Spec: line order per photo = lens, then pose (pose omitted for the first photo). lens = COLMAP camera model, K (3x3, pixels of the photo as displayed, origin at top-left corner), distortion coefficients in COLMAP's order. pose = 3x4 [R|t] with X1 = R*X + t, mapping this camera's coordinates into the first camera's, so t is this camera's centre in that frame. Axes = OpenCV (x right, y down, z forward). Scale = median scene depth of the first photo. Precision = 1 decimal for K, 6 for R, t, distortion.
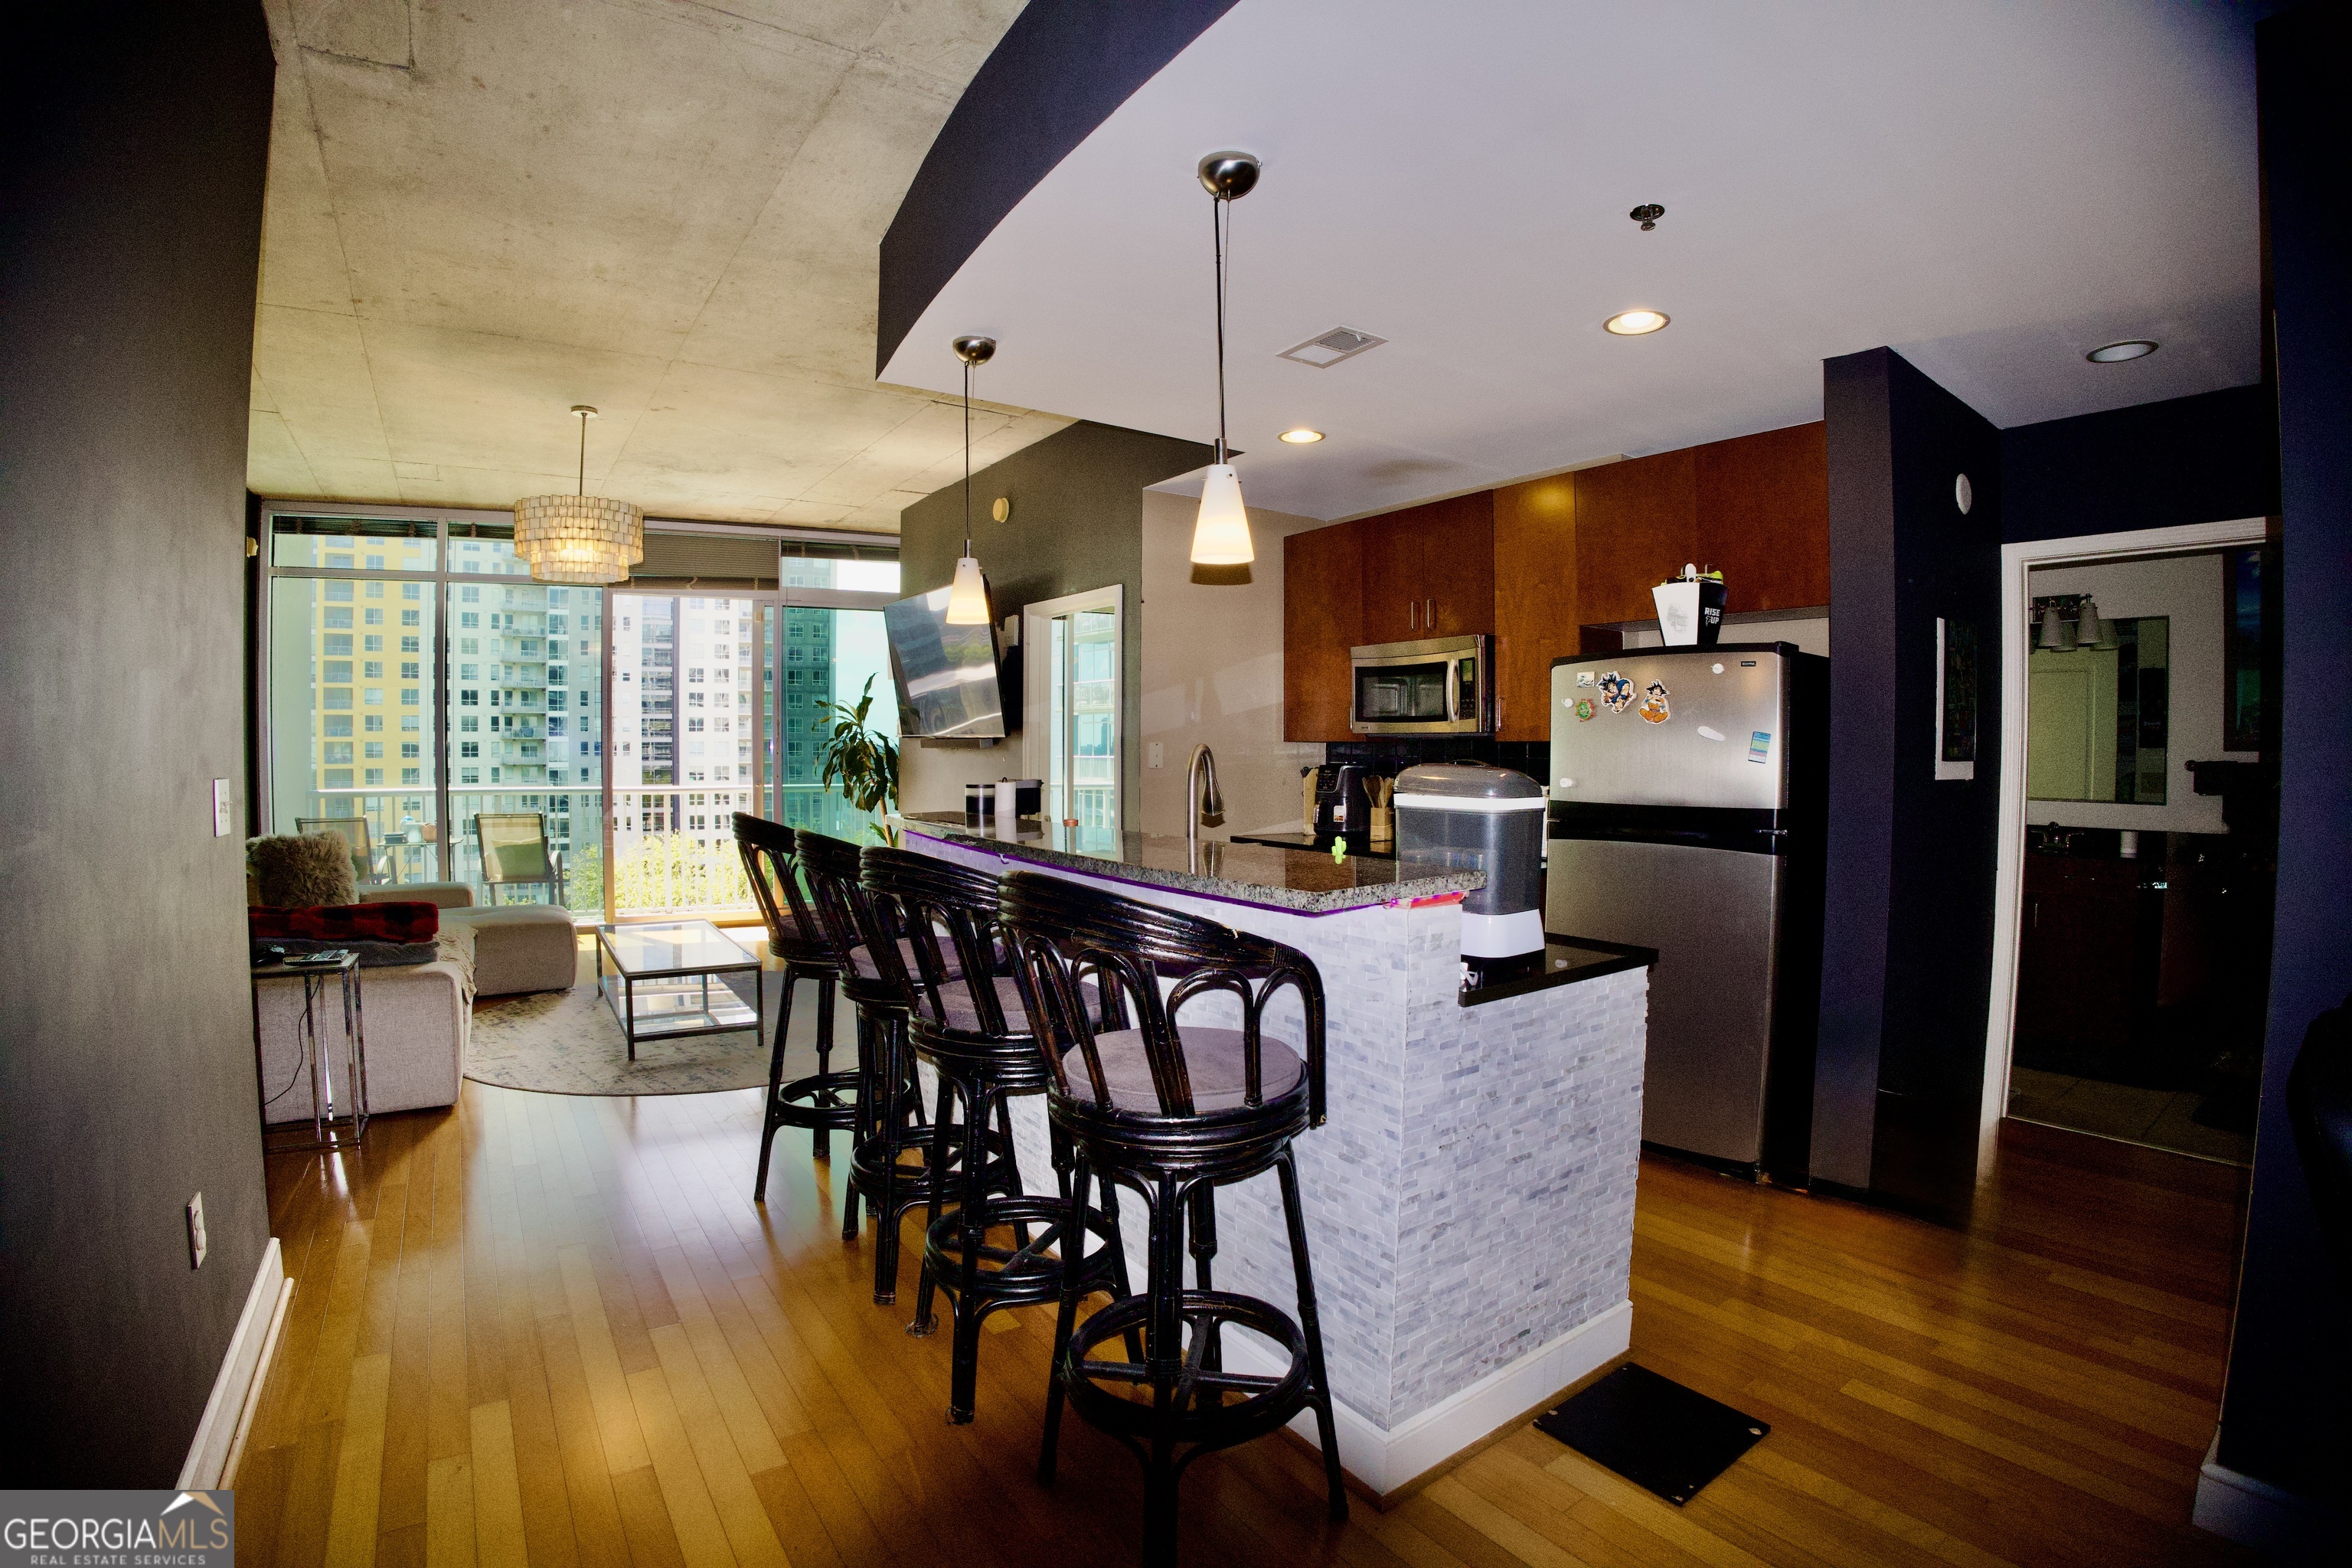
lens RADIAL K [[1070.8, 0, 1162.4], [0, 1070.8, 782.4], [0, 0, 1]] dist [-0.155339, 0.037952]
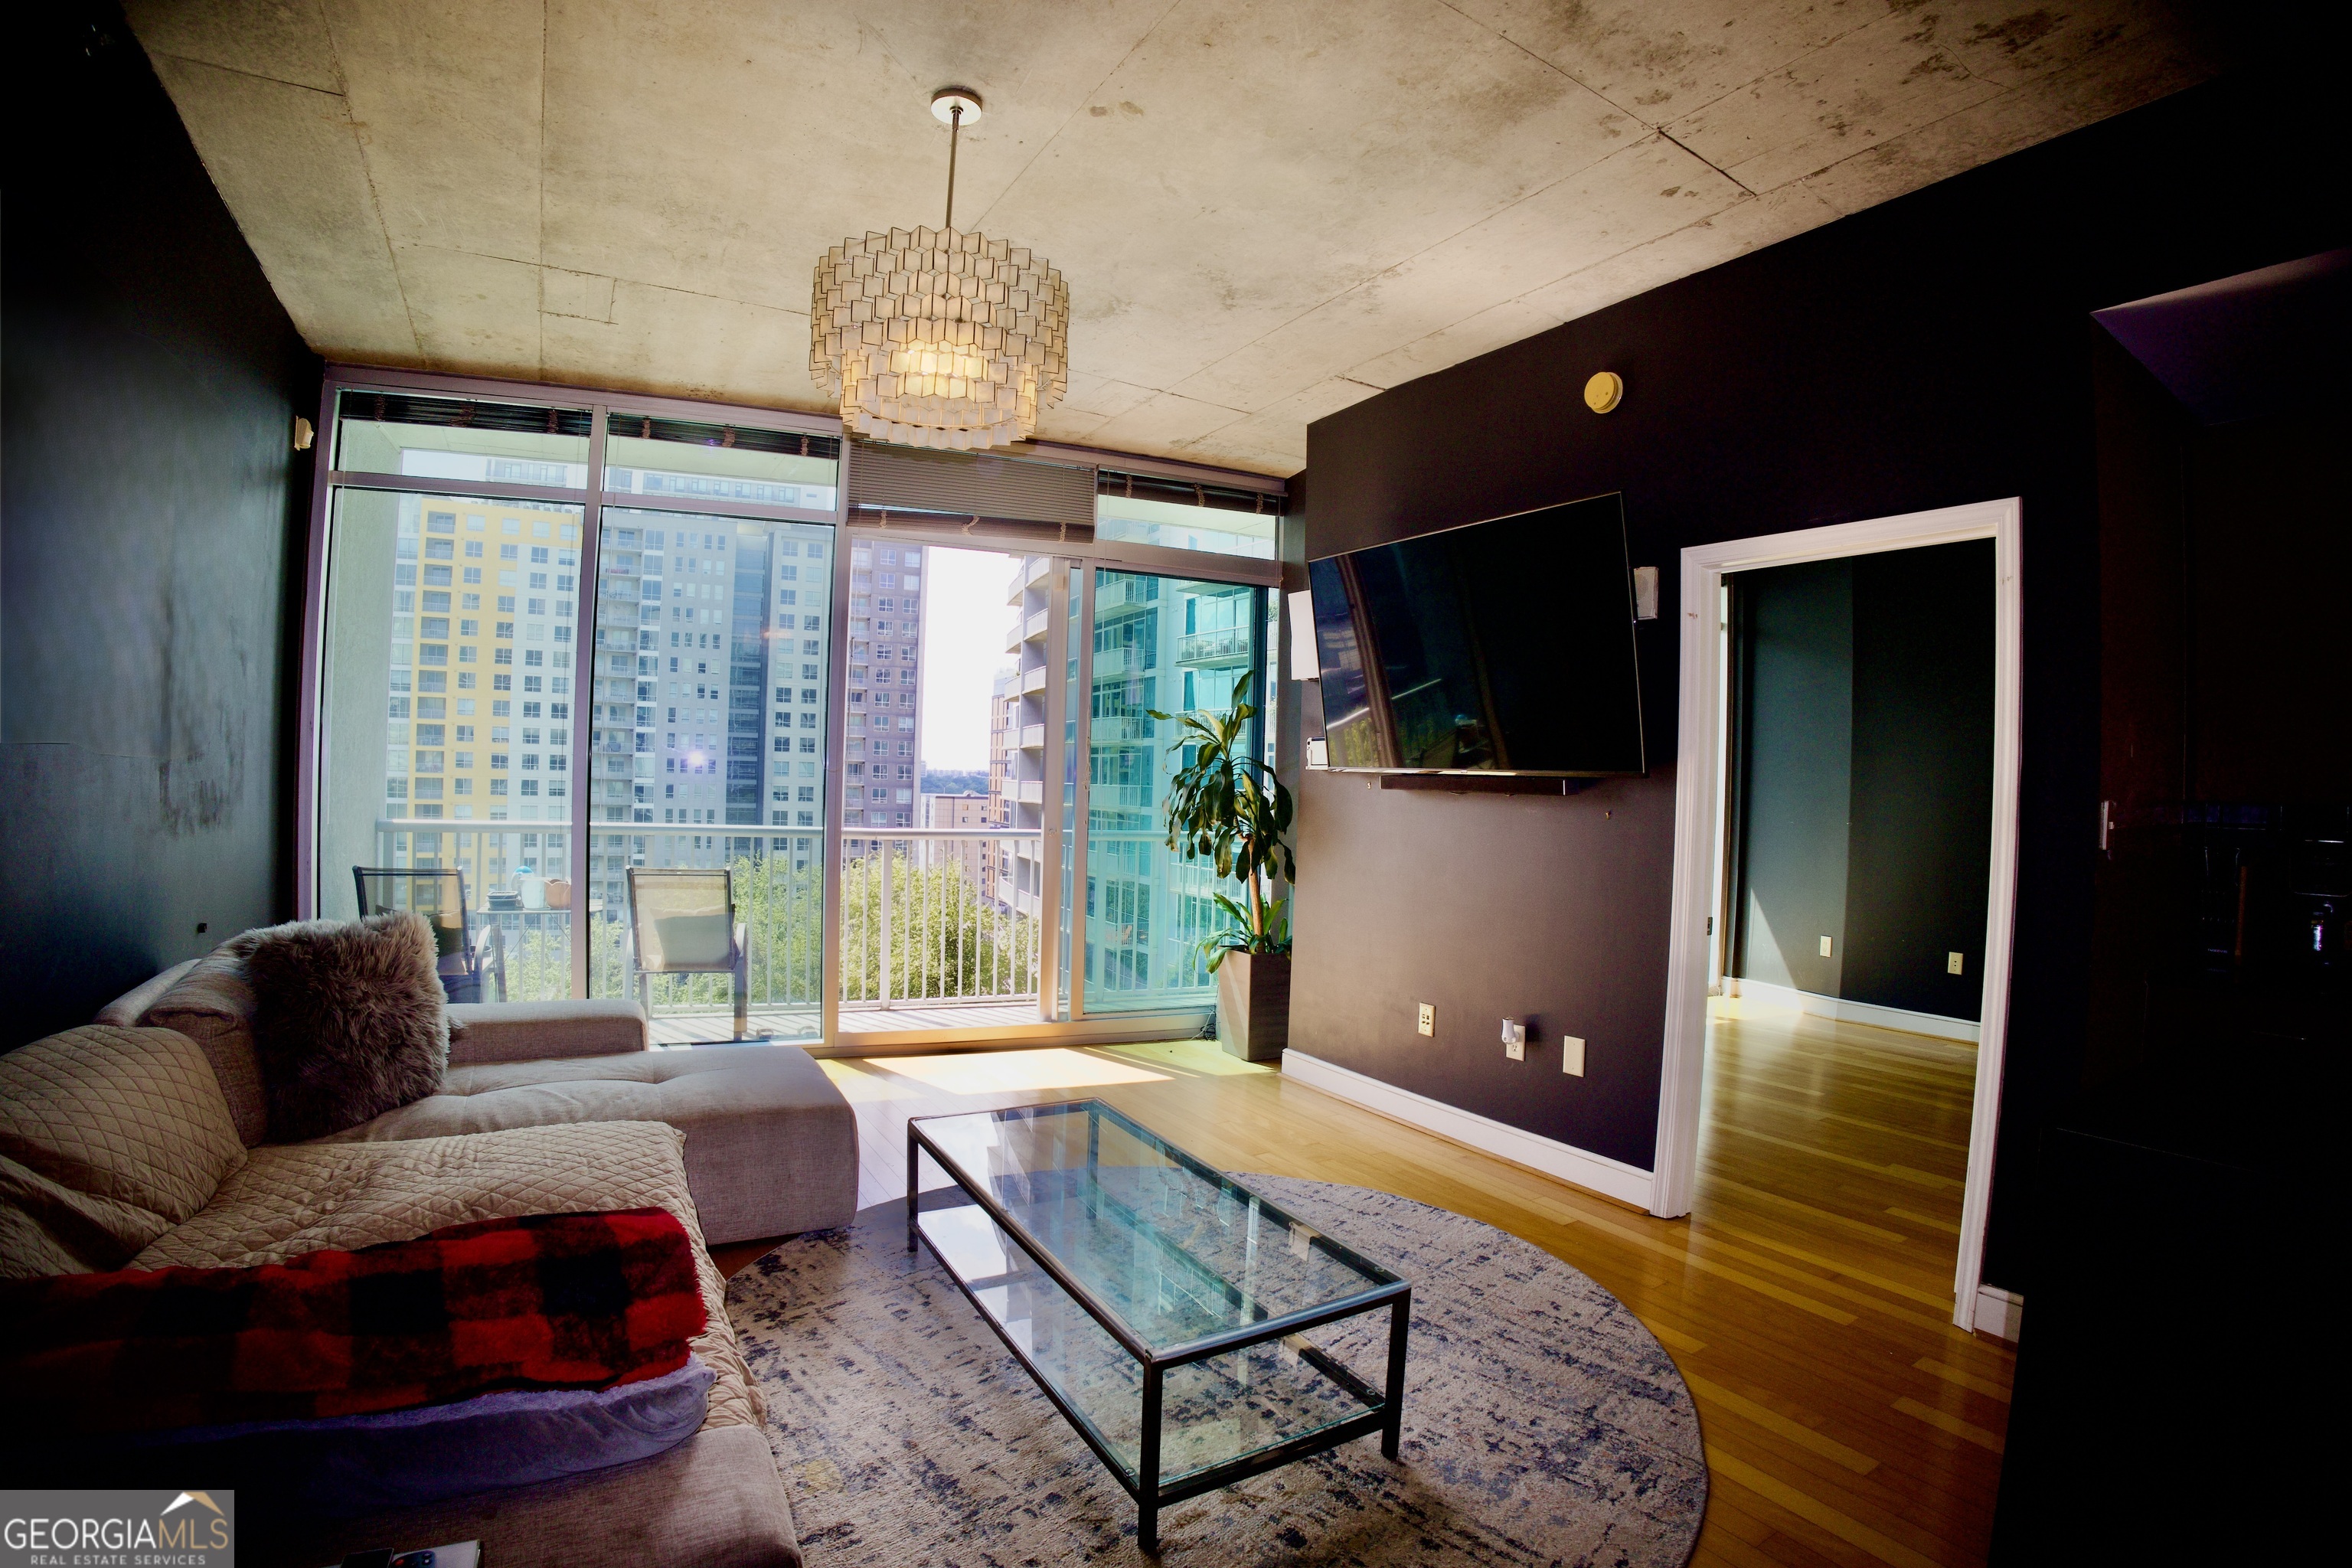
lens RADIAL K [[1070.8, 0, 1162.4], [0, 1070.8, 782.4], [0, 0, 1]] dist [-0.155339, 0.037952]
pose [[0.997448, 0.025846, -0.066548, -0.263361], [-0.027781, 0.999213, -0.028328, -0.012350], [0.065764, 0.030104, 0.997381, 0.315781]]
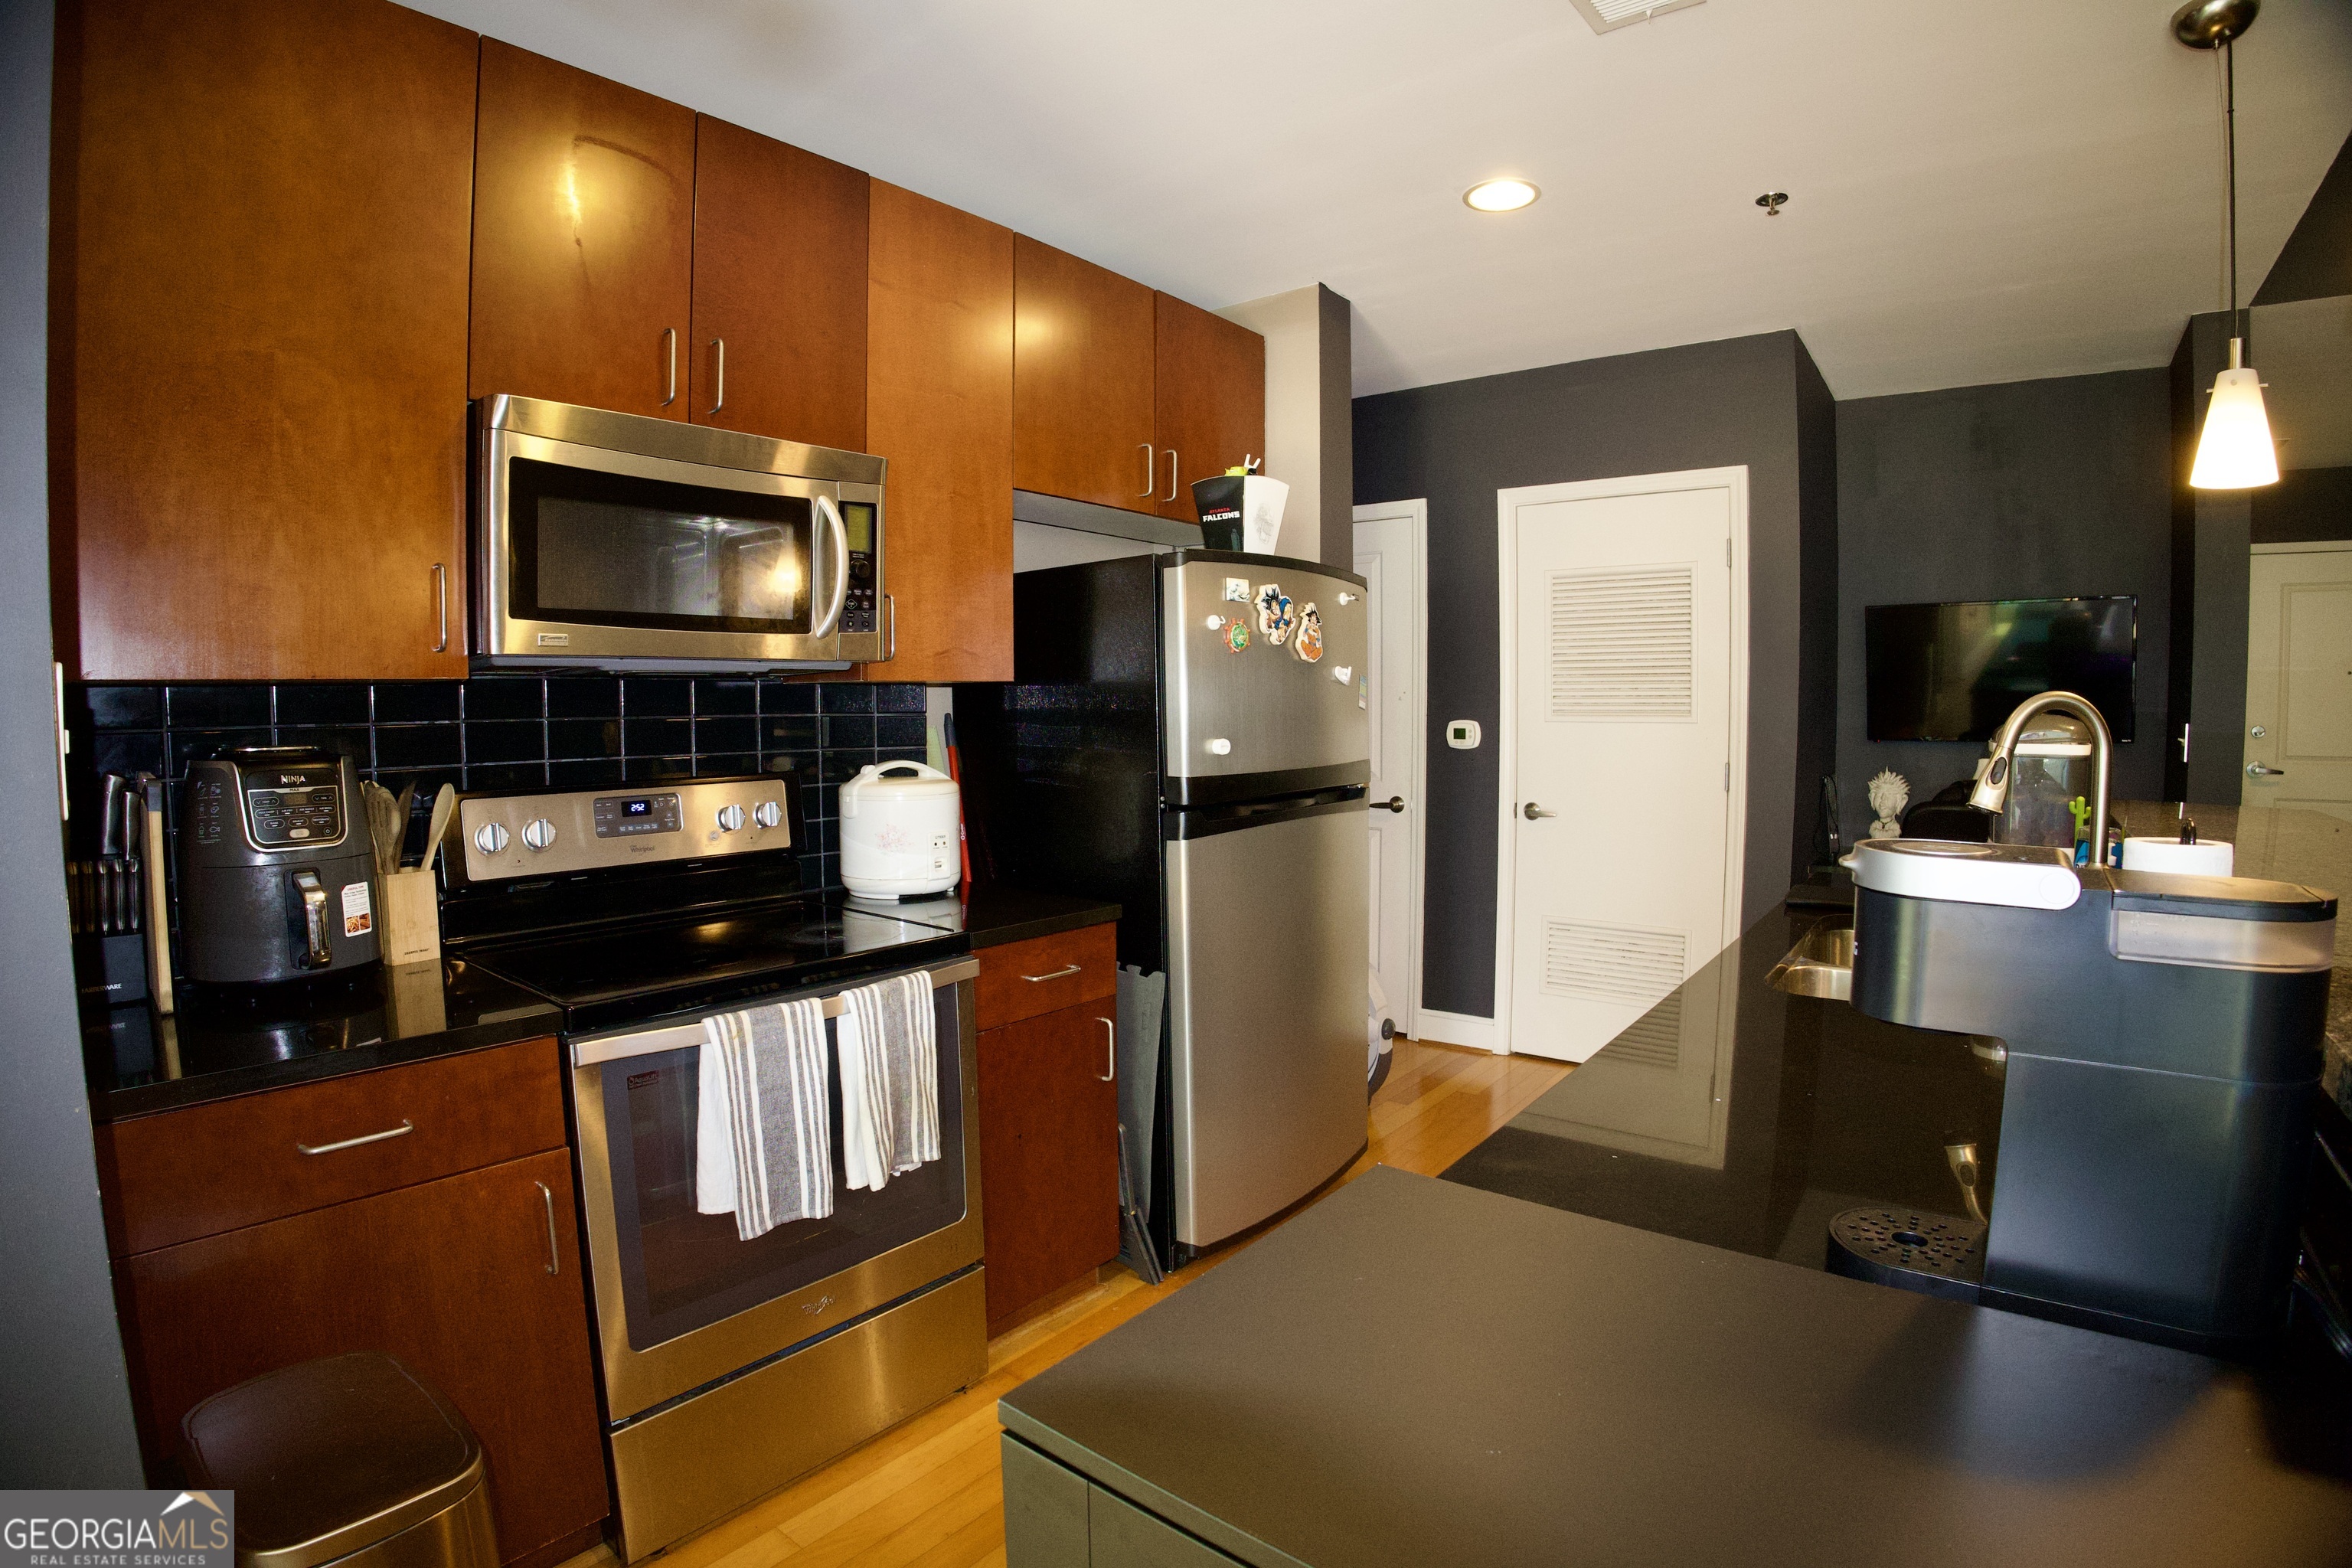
lens RADIAL K [[1070.8, 0, 1162.4], [0, 1070.8, 782.4], [0, 0, 1]] dist [-0.155339, 0.037952]
pose [[-0.256554, -0.069400, 0.964035, -0.116754], [0.037947, 0.995927, 0.081794, -0.013872], [-0.965785, 0.057567, -0.252875, 0.536407]]
